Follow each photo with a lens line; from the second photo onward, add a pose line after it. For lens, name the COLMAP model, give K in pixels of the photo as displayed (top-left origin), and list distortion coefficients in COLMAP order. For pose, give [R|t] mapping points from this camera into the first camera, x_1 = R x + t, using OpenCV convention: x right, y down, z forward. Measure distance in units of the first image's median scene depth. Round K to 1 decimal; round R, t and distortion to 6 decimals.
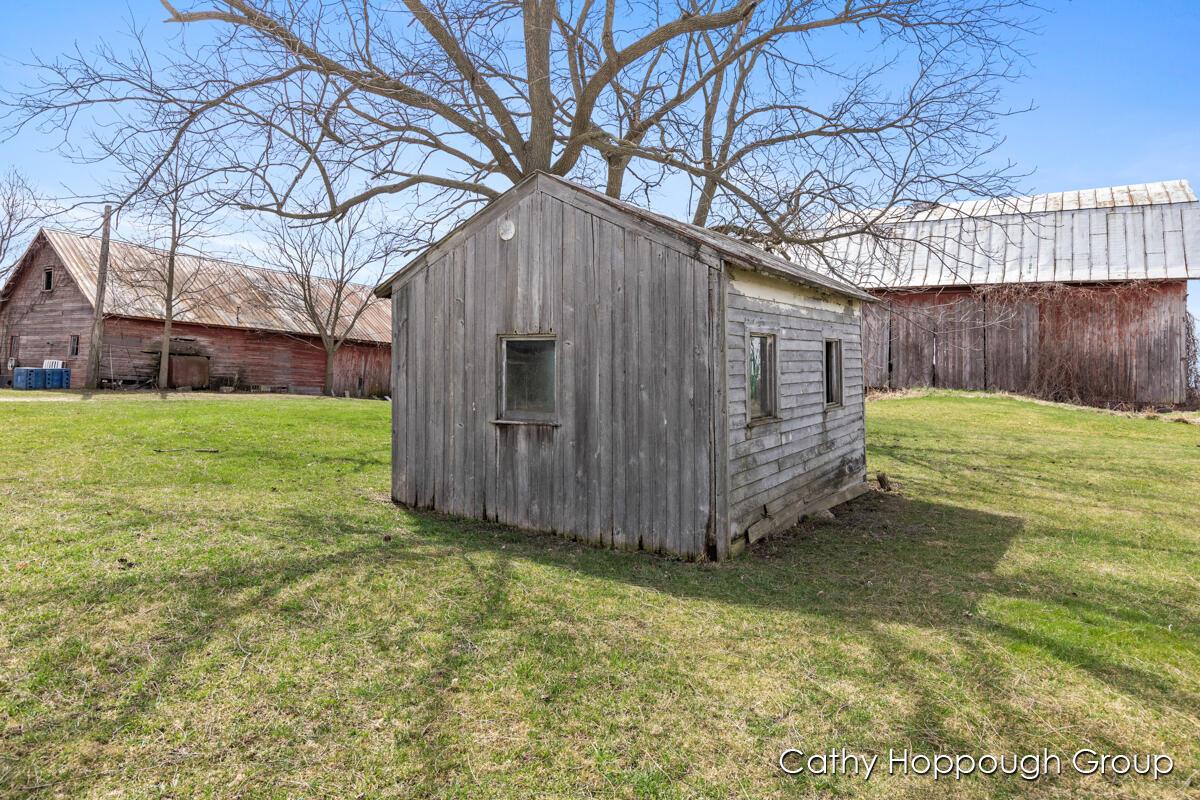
lens RADIAL K [[755.0, 0, 581.5], [0, 755.0, 346.0], [0, 0, 1]] dist [-0.001221, -0.000173]
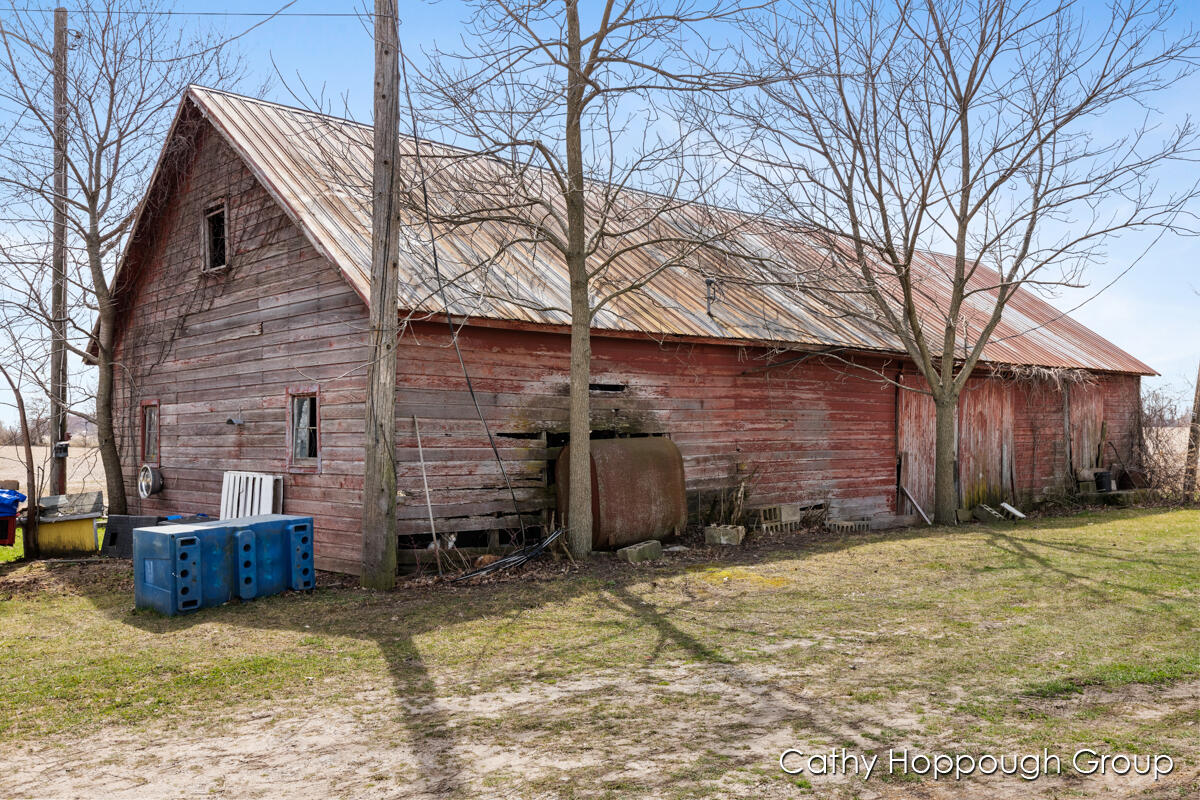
lens RADIAL K [[1046.3, 0, 600.2], [0, 1046.3, 400.0], [0, 0, 1]] dist [-0.001011, -0.002250]
pose [[0.963243, -0.058975, -0.262078, -0.428350], [0.065549, 0.997715, 0.016404, -0.010524], [0.260512, -0.032980, 0.964907, 0.597856]]
